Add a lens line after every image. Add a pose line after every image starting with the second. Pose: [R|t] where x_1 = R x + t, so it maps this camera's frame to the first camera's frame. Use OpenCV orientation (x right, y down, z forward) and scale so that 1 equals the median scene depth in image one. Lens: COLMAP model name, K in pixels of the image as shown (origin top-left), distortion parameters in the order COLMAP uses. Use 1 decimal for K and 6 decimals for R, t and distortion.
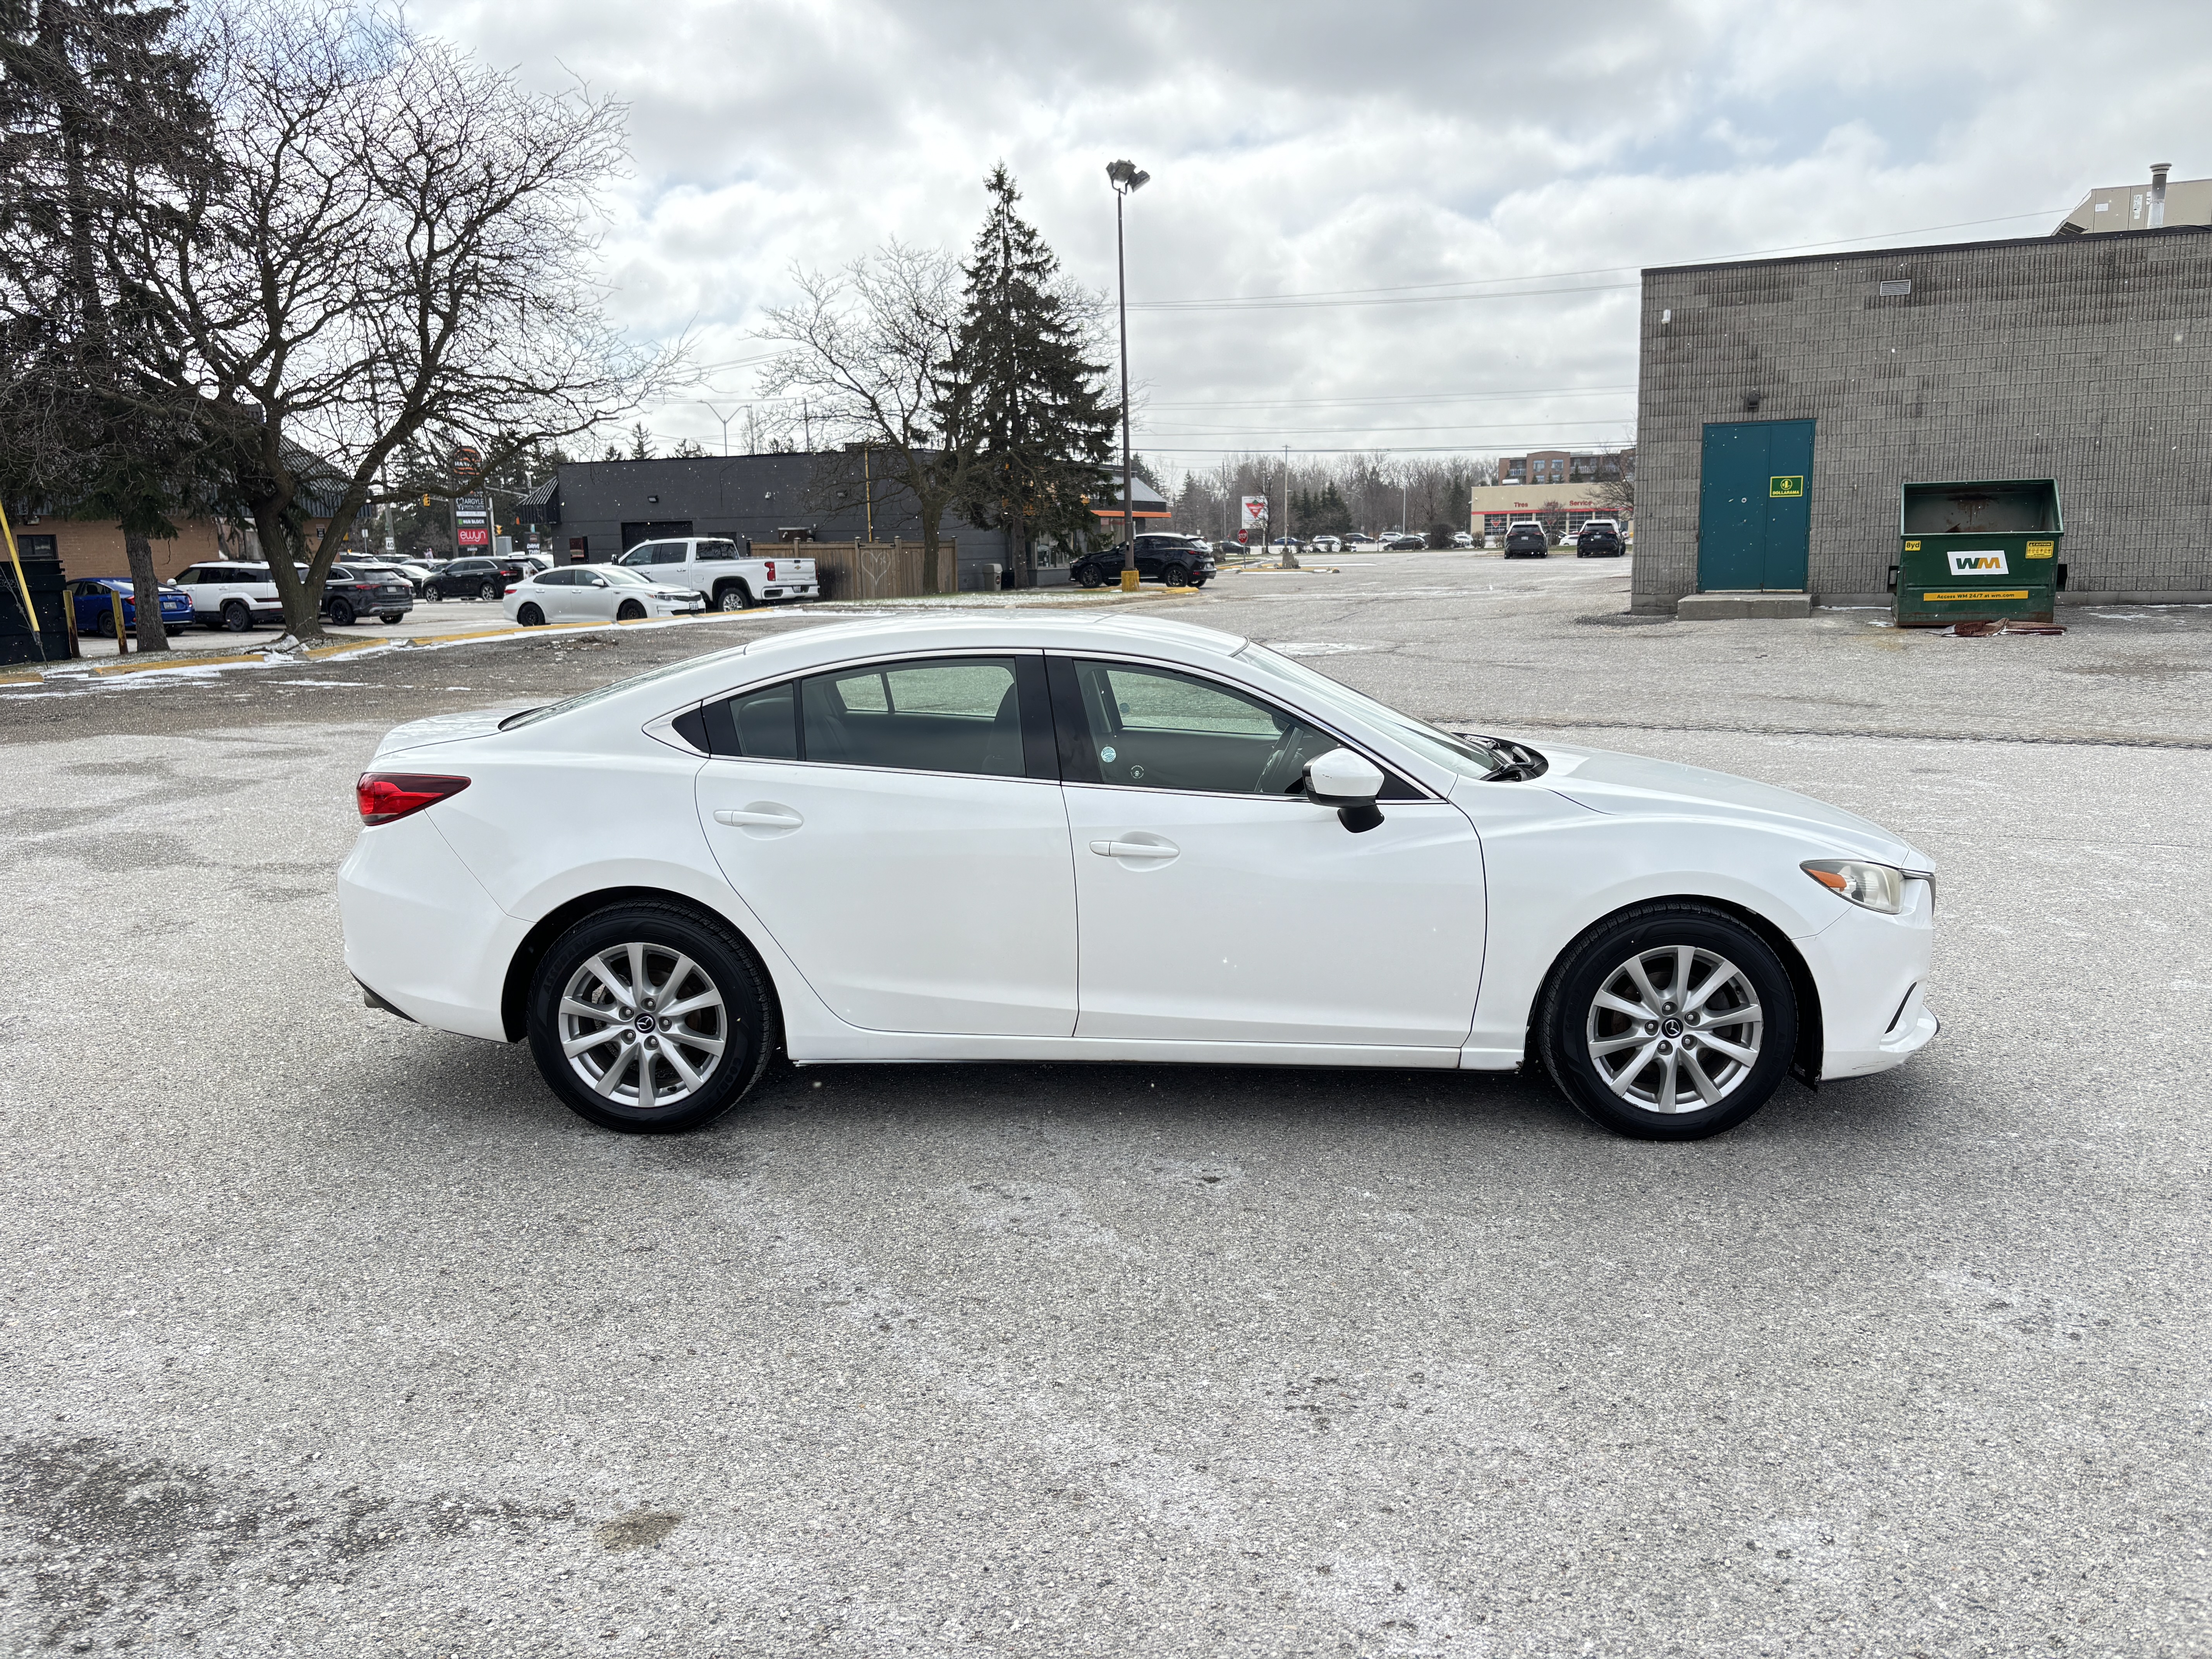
lens RADIAL K [[1688.3, 0, 1105.4], [0, 1688.3, 784.1], [0, 0, 1]] dist [0.046896, -0.049025]
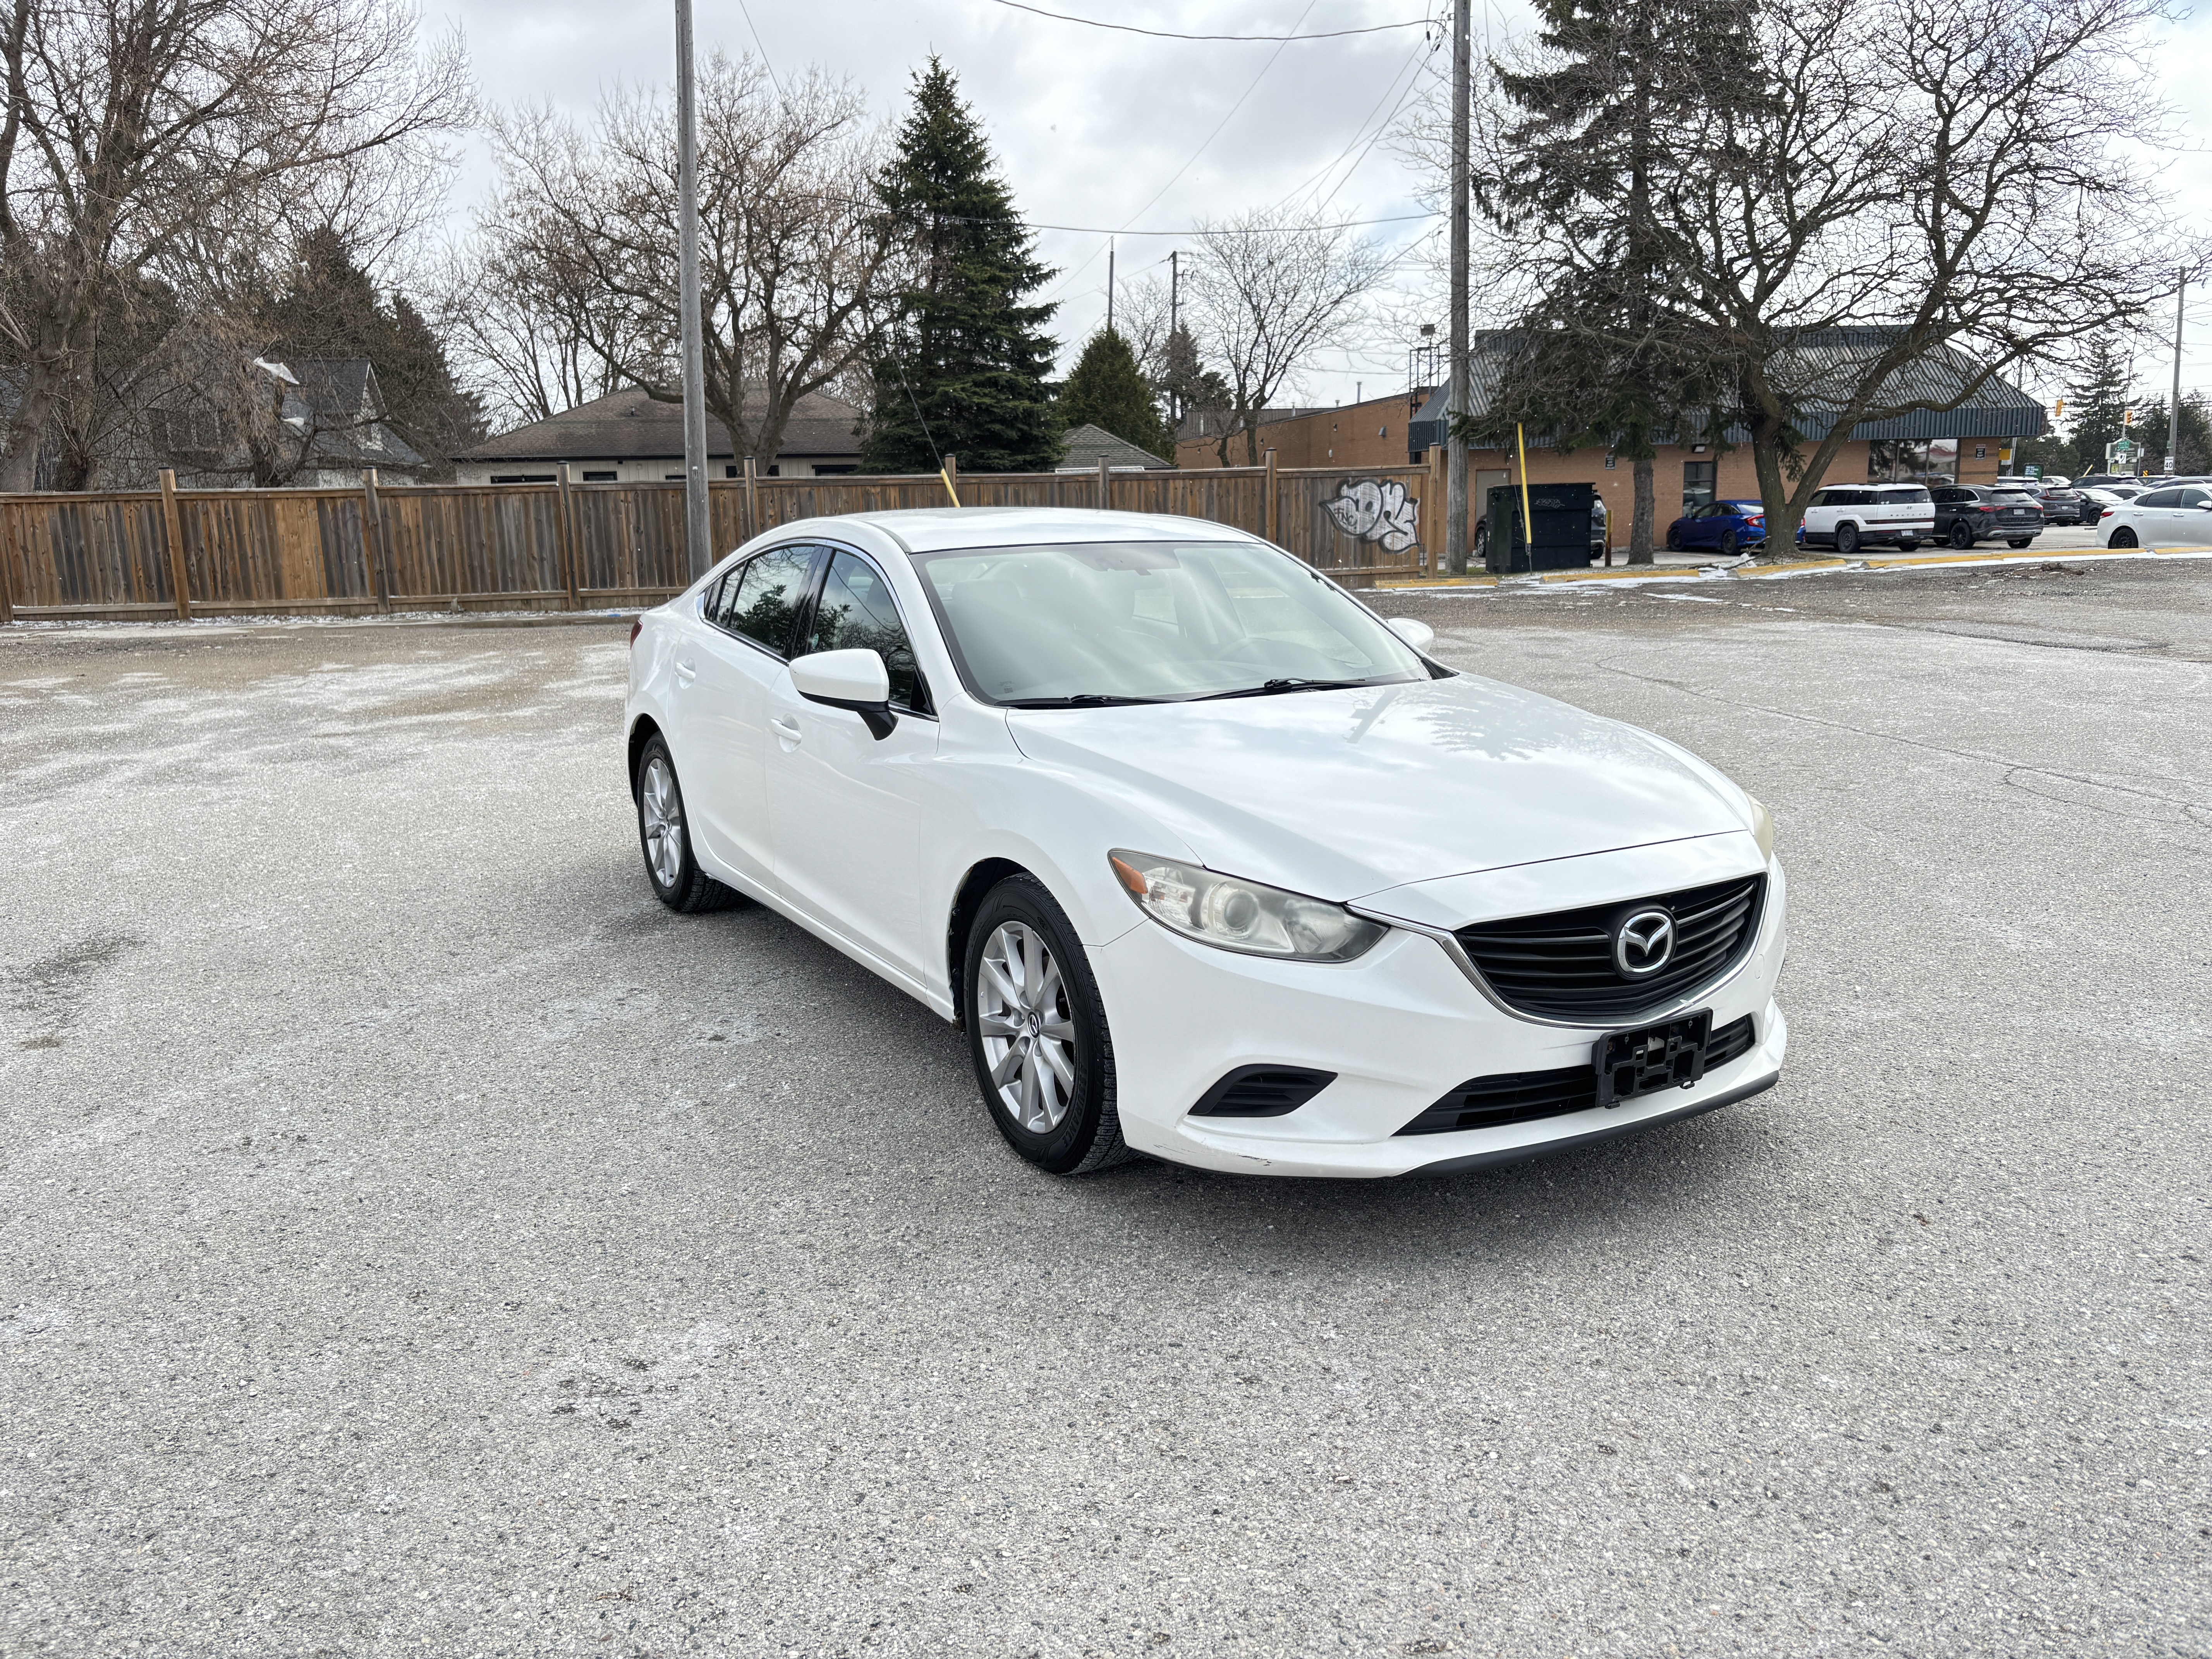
lens RADIAL K [[1688.3, 0, 1105.4], [0, 1688.3, 784.1], [0, 0, 1]] dist [0.046896, -0.049025]
pose [[0.542231, 0.143467, -0.827891, 0.189363], [-0.107850, 0.989048, 0.100758, -0.010660], [0.833279, 0.034654, 0.551765, 0.108634]]
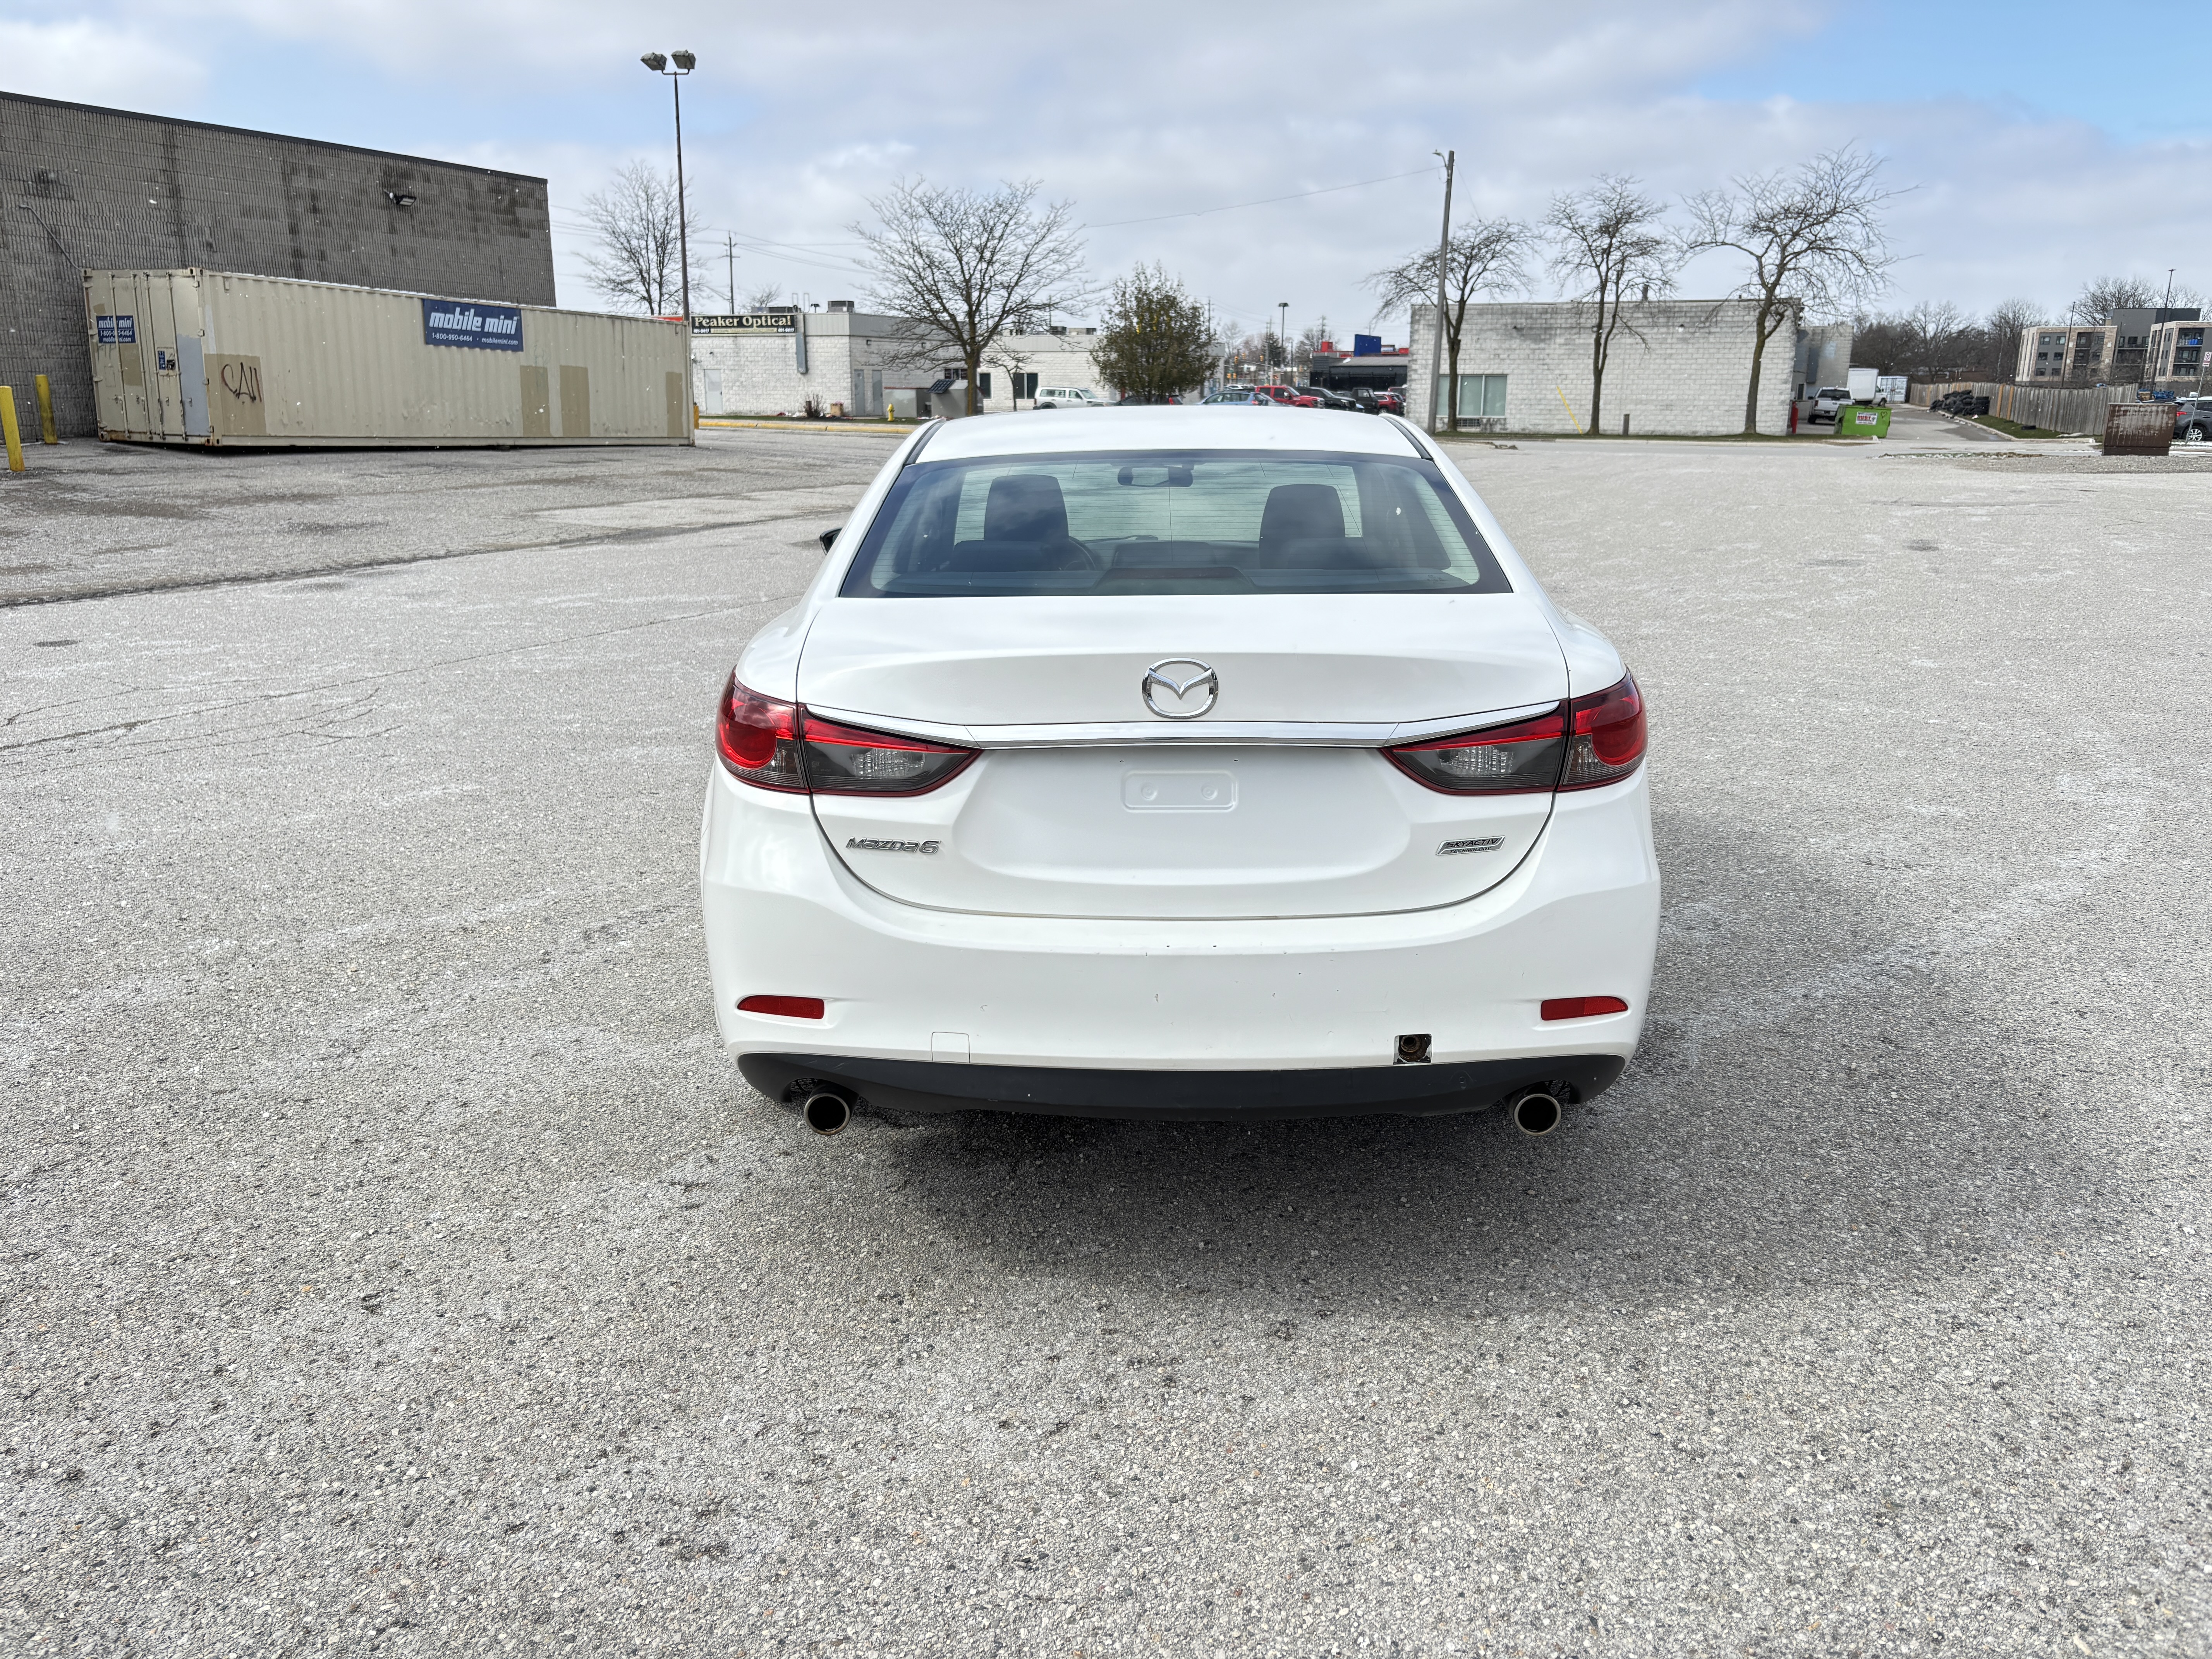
lens RADIAL K [[1673.9, 0, 1097.5], [0, 1673.9, 796.2], [0, 0, 1]] dist [0.036510, -0.040144]
pose [[-0.018833, -0.220301, 0.975250, -0.192019], [0.140806, 0.965117, 0.220731, -0.023142], [-0.989858, 0.141478, 0.012844, 0.230712]]
